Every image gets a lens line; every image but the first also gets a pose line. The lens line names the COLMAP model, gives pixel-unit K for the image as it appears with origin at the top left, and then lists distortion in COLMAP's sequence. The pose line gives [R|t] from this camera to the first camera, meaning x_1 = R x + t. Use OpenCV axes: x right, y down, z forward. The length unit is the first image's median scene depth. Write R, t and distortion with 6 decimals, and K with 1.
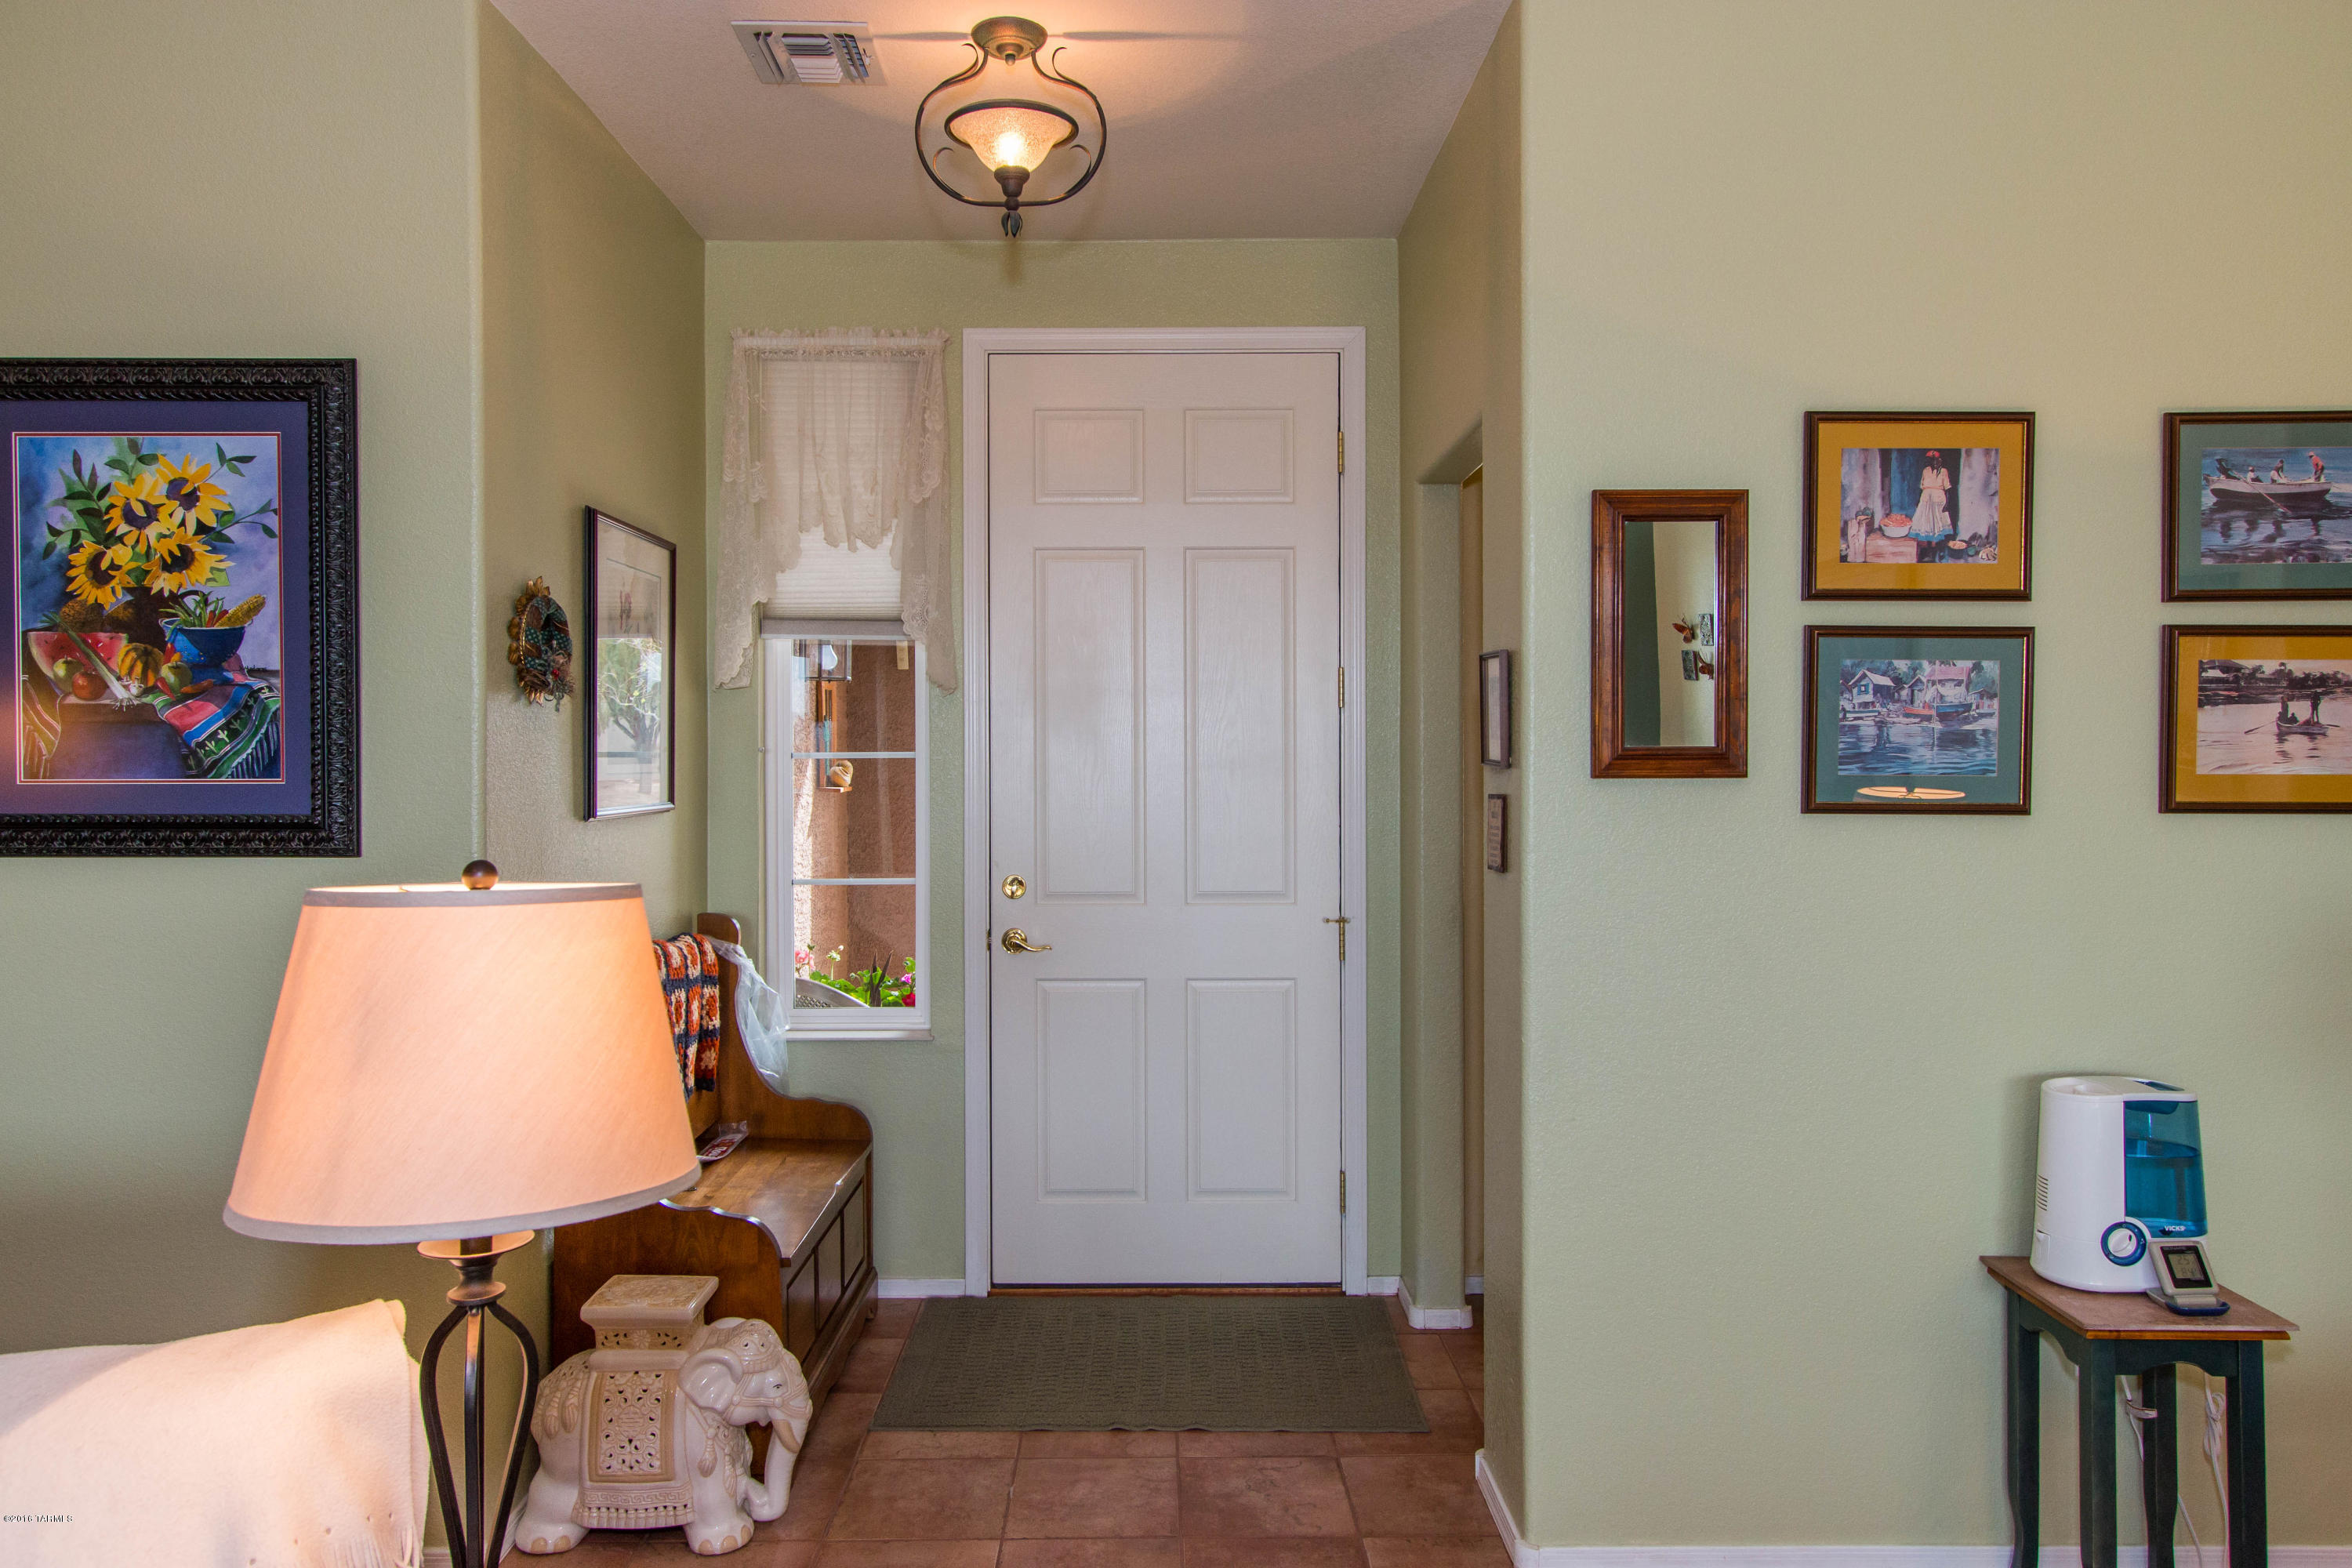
lens RADIAL K [[1586.7, 0, 1159.3], [0, 1586.7, 759.0], [0, 0, 1]] dist [0.006081, 0.001965]
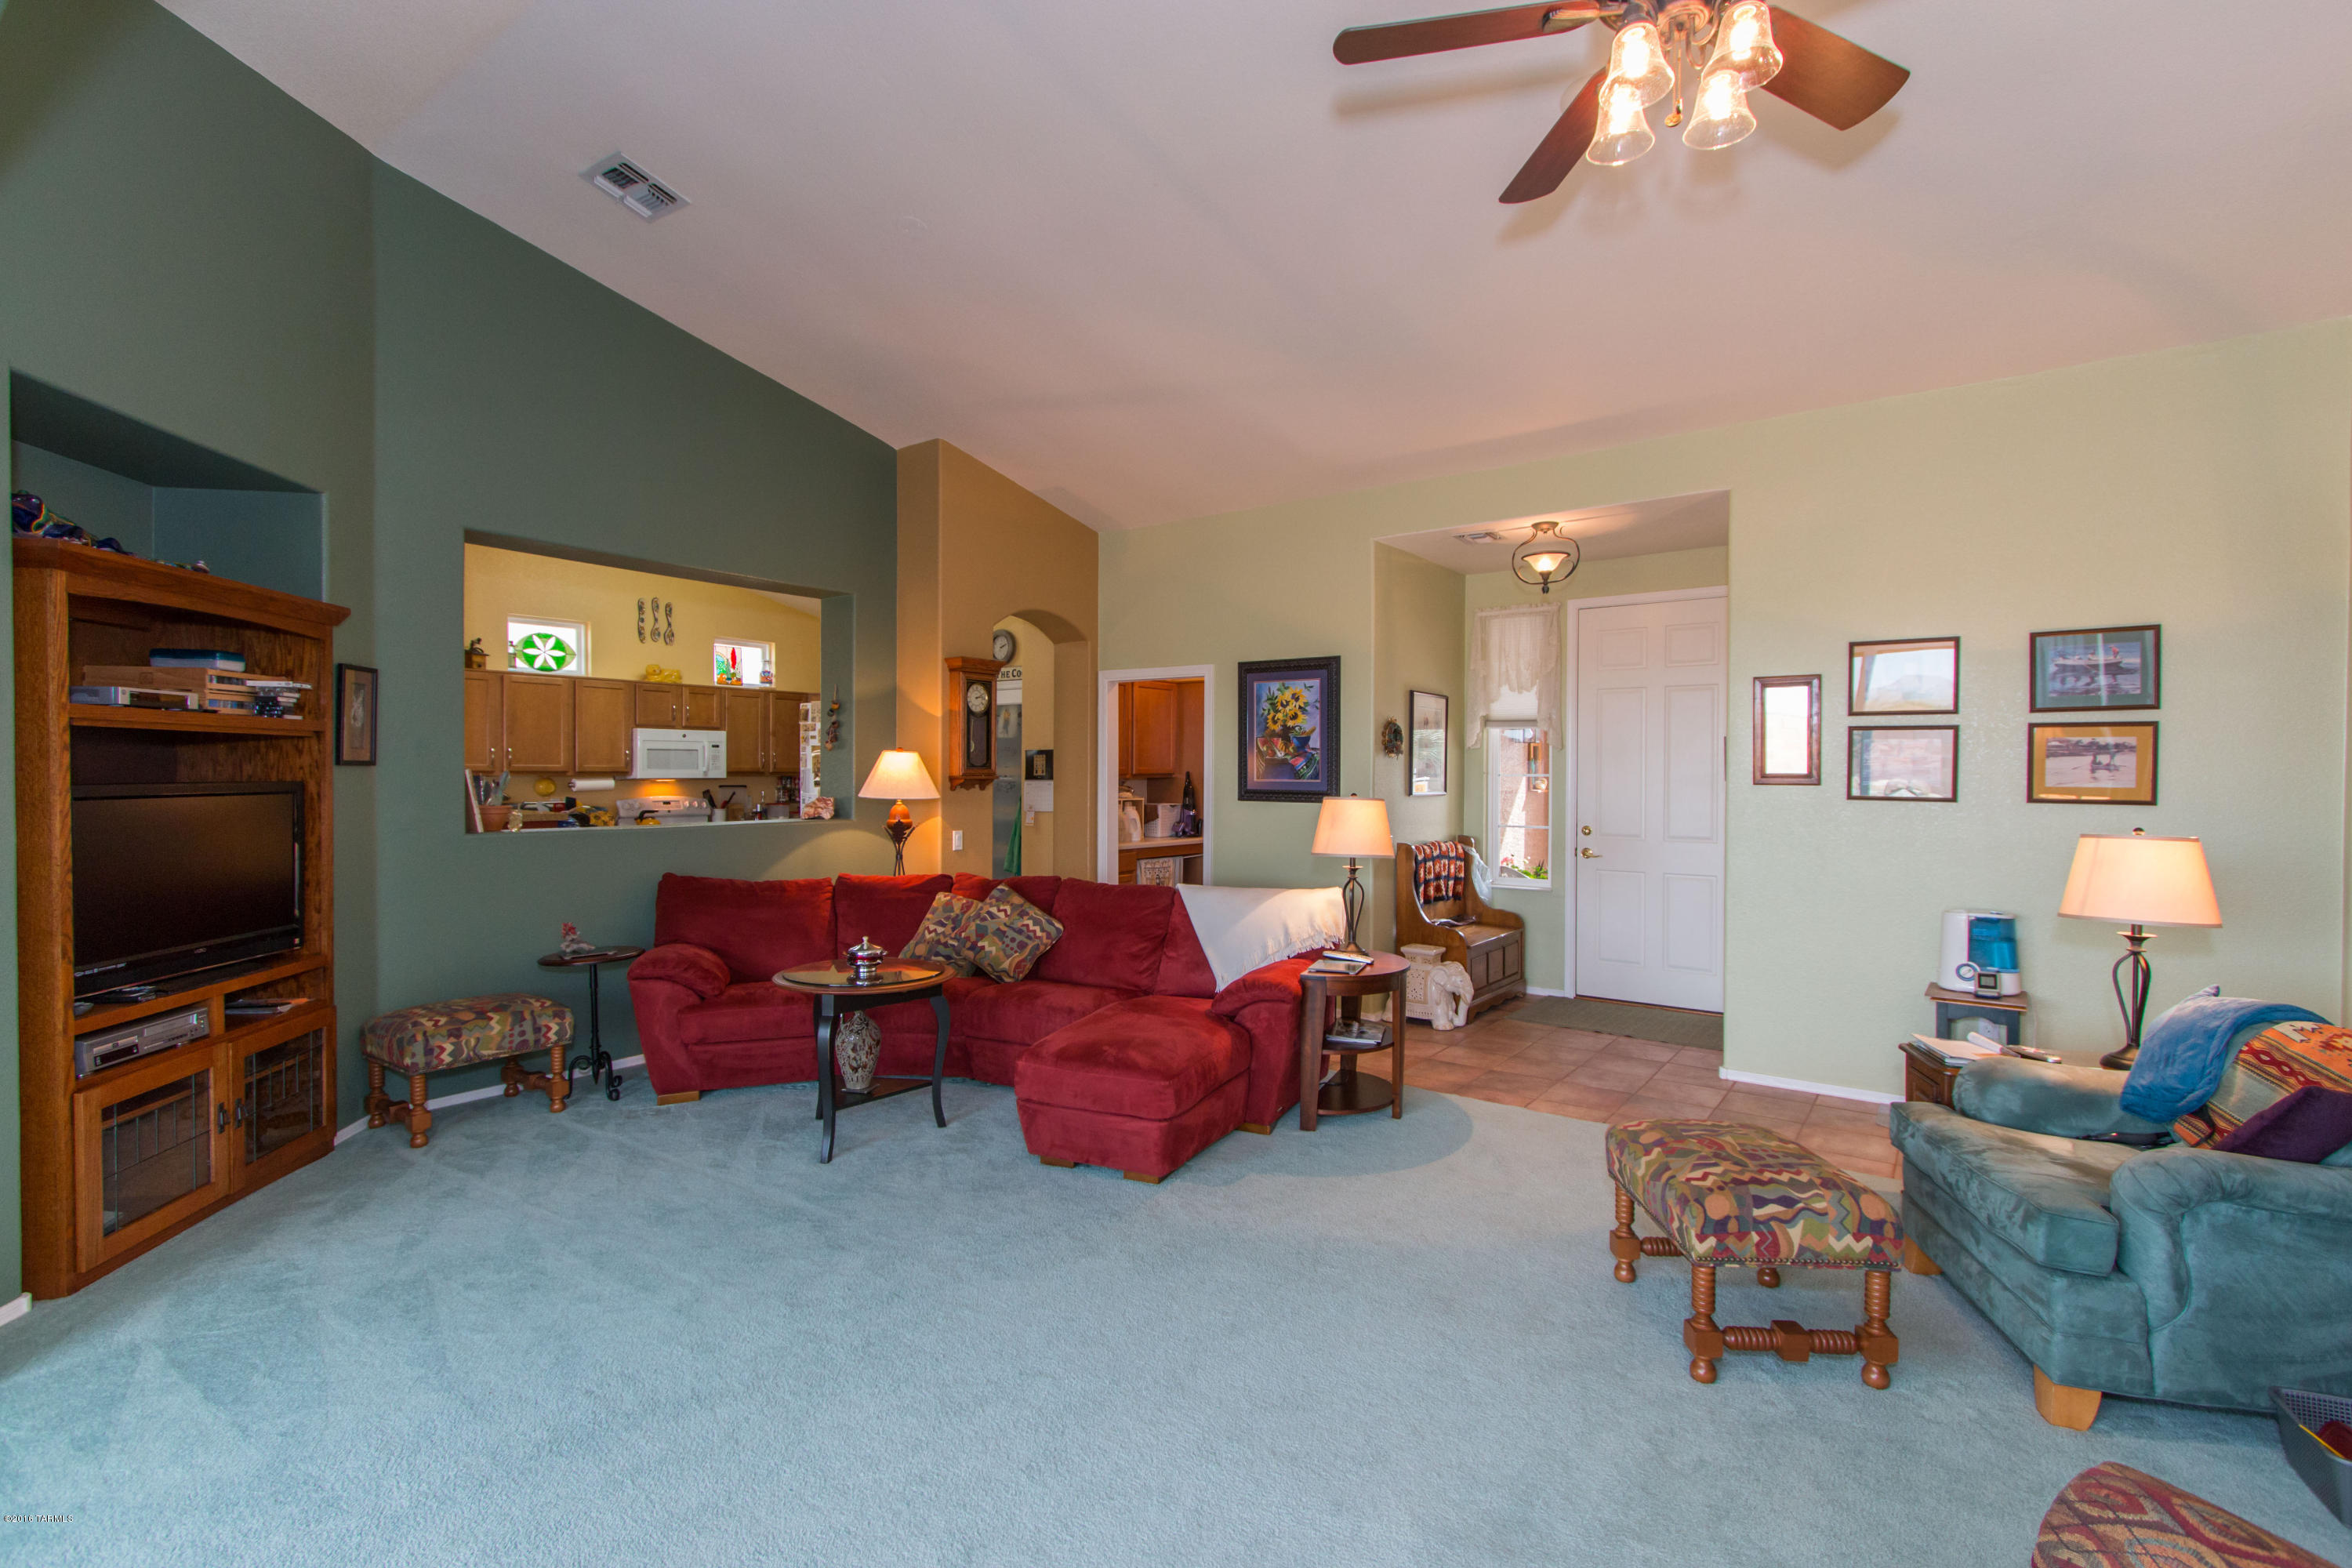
lens RADIAL K [[1064.9, 0, 1192.8], [0, 1064.9, 778.0], [0, 0, 1]] dist [0.001979, -0.001211]
pose [[0.813382, 0.008871, -0.581662, 0.530325], [-0.010075, 0.999949, 0.001161, 0.007412], [0.581643, 0.004916, 0.813430, -0.970342]]
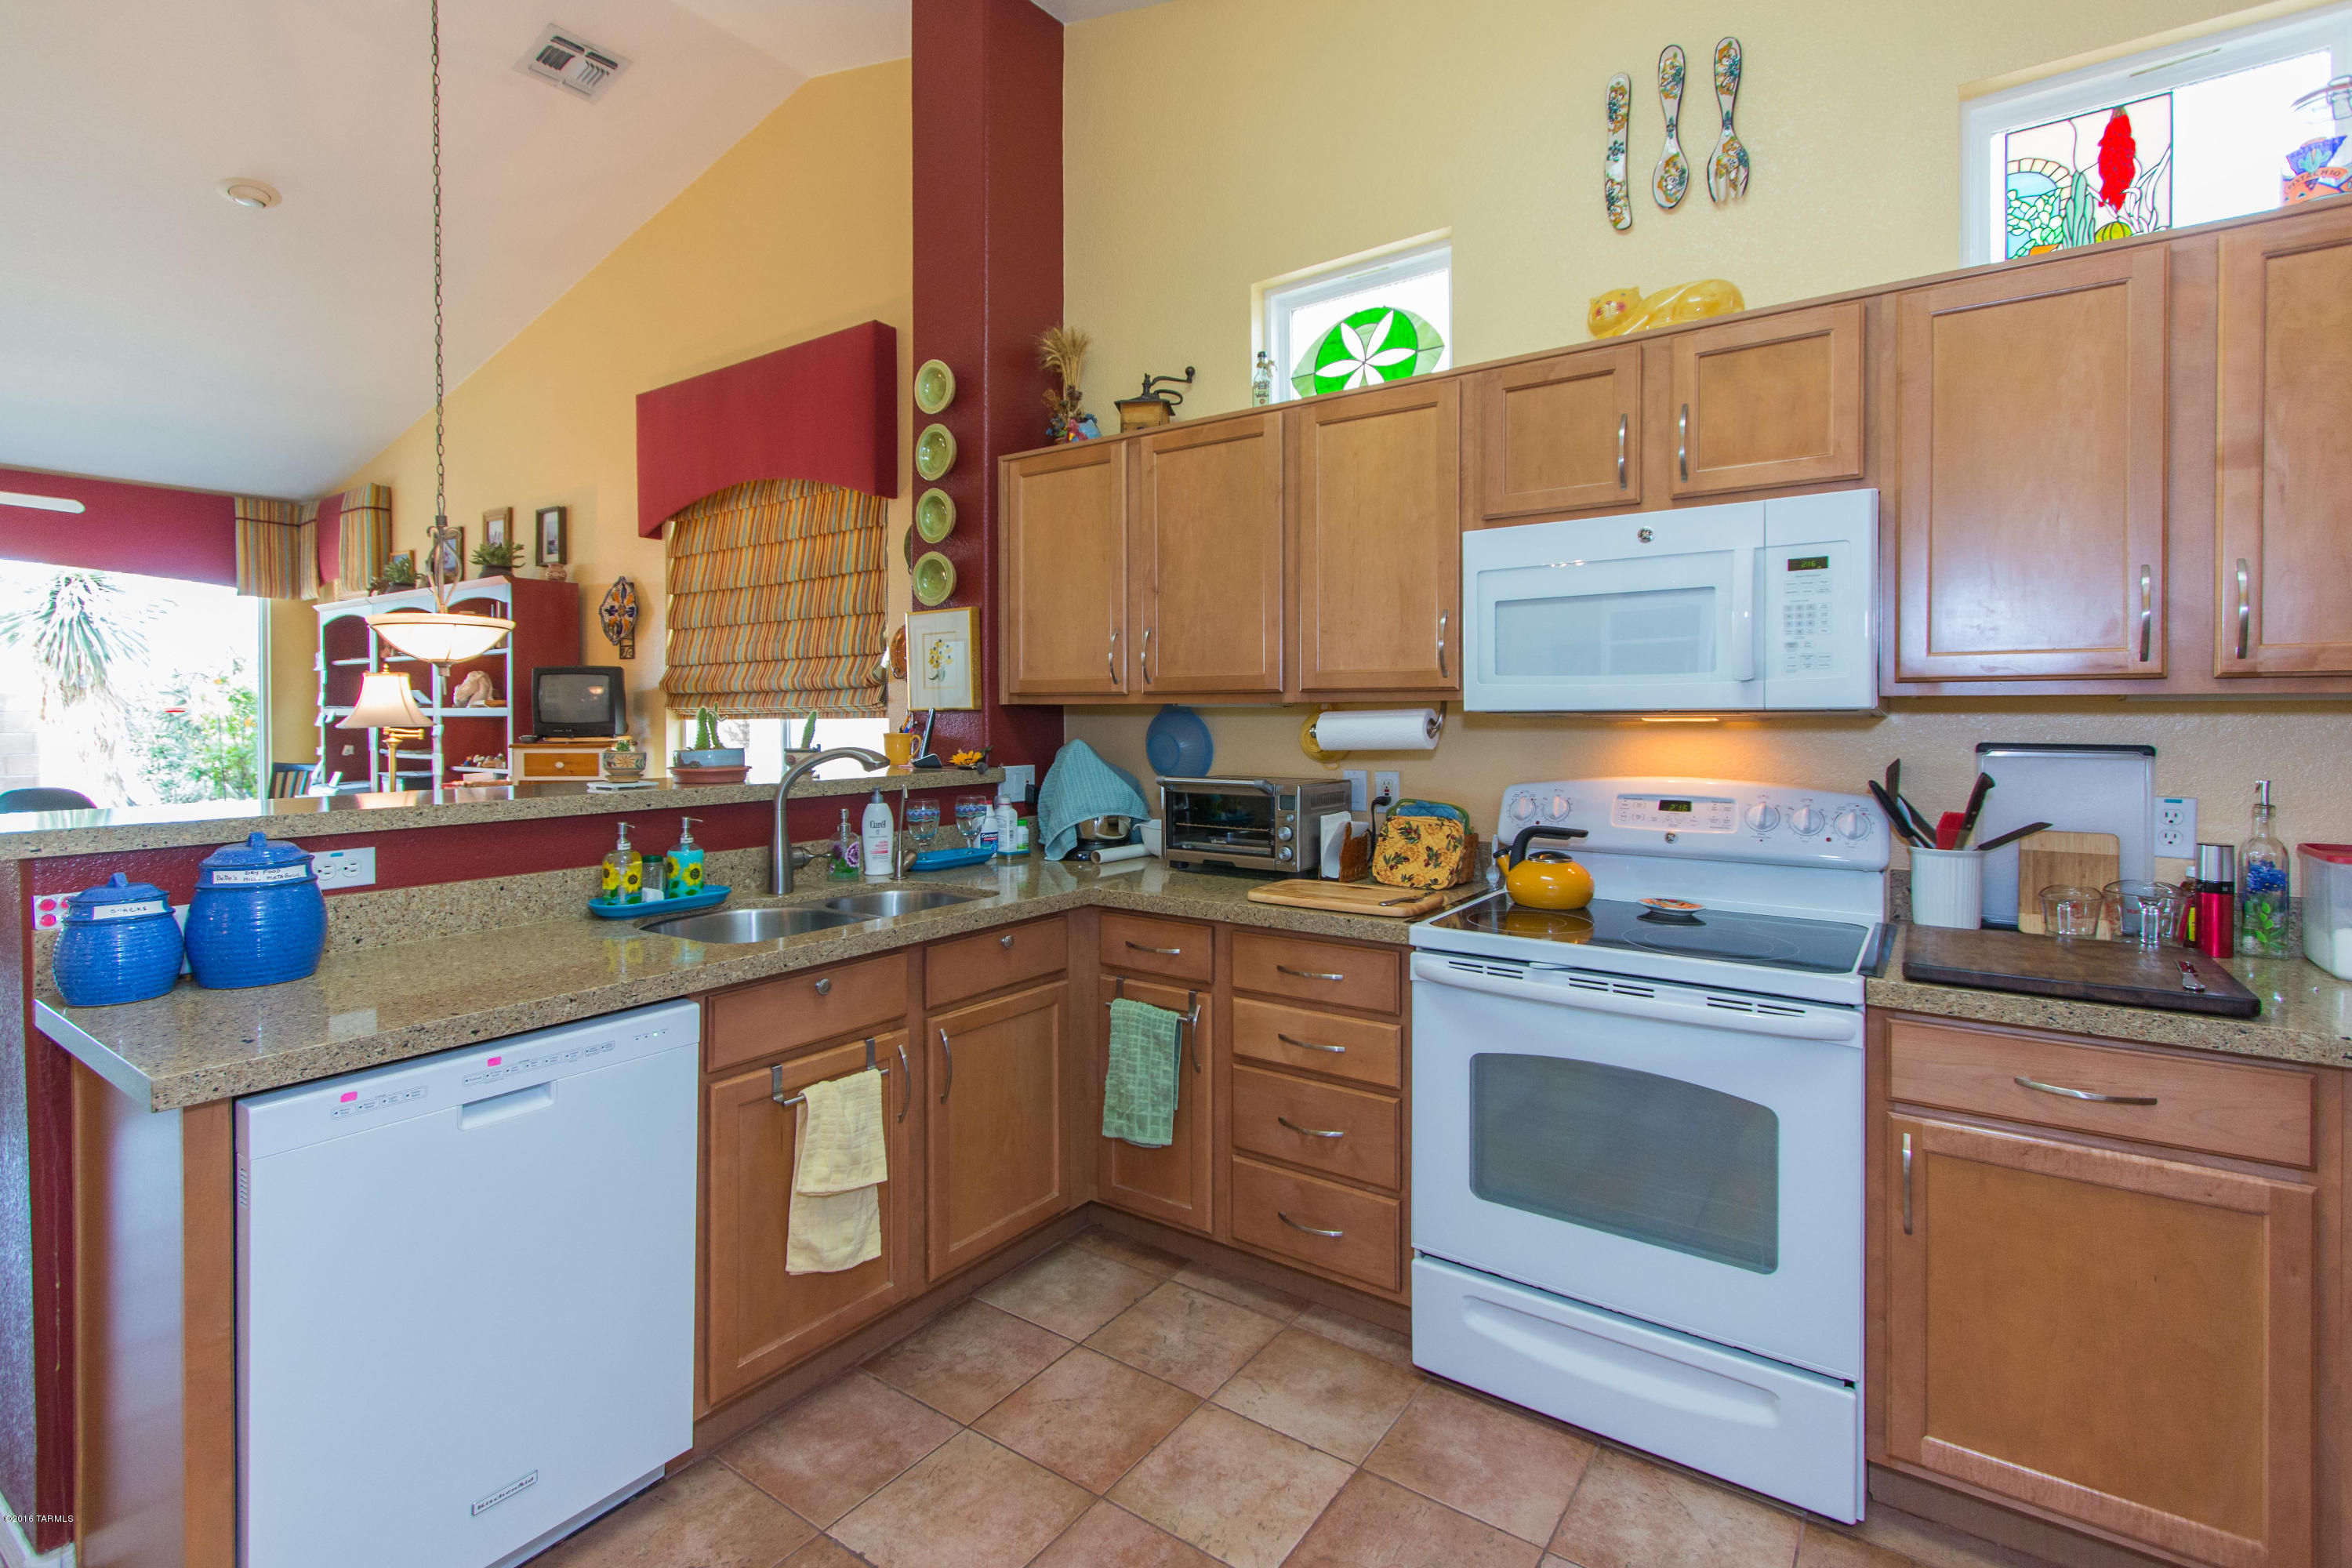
lens RADIAL K [[1068.9, 0, 1164.7], [0, 1068.9, 730.8], [0, 0, 1]] dist [0.004472, -0.000105]
pose [[-0.582447, 0.014249, -0.812744, -1.659481], [-0.003122, 0.999800, 0.019766, 0.027501], [0.812863, 0.014050, -0.582286, 0.845685]]
